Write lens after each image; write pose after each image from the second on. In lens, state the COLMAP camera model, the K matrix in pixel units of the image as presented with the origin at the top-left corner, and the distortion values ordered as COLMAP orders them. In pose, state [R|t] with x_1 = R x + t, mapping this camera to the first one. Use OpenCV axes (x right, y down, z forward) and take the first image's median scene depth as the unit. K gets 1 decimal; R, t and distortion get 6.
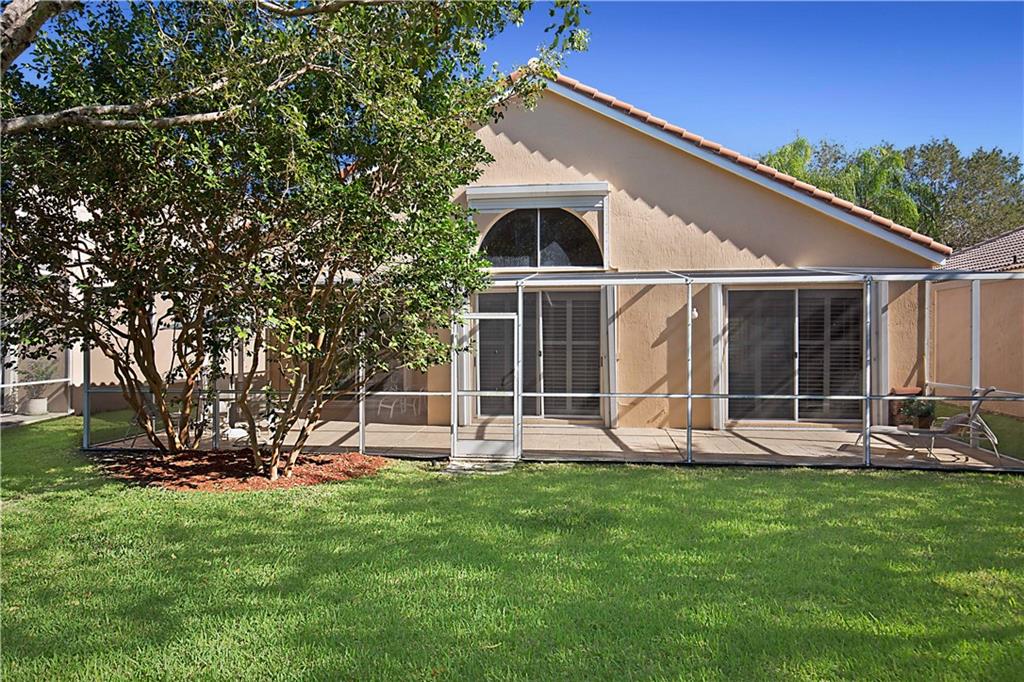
lens RADIAL K [[638.2, 0, 512.0], [0, 638.2, 341.0], [0, 0, 1]] dist [-0.023392, -0.002238]
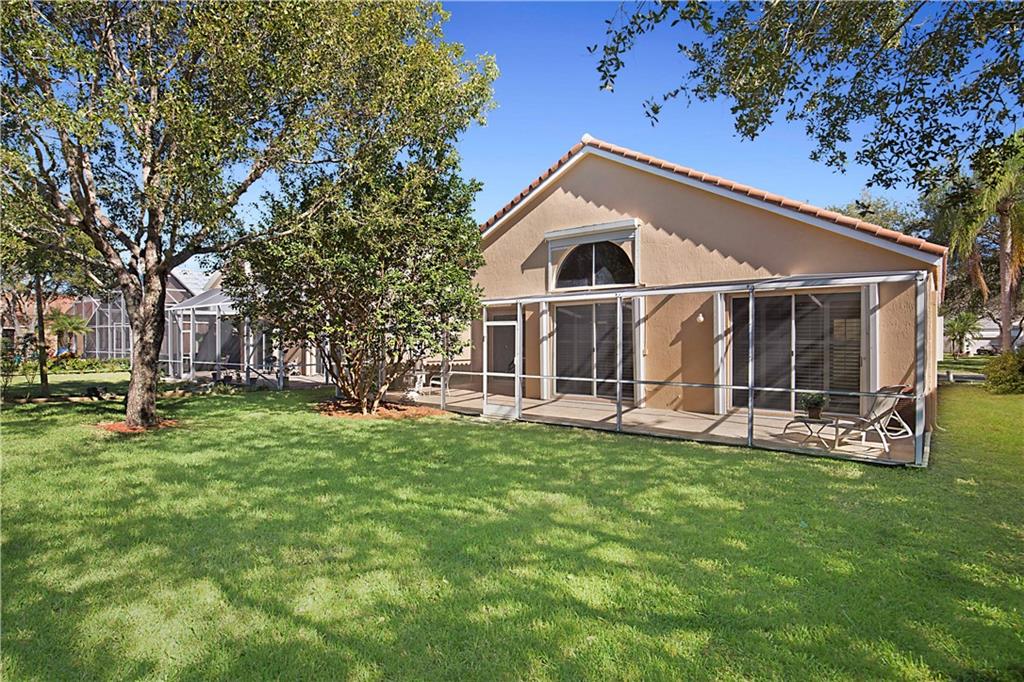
lens RADIAL K [[521.7, 0, 512.0], [0, 521.7, 341.0], [0, 0, 1]] dist [-0.002542, -0.000363]
pose [[0.862307, 0.003310, -0.506375, 0.474783], [-0.002702, 0.999994, 0.001935, -0.000257], [0.506379, -0.000301, 0.862311, -0.048070]]
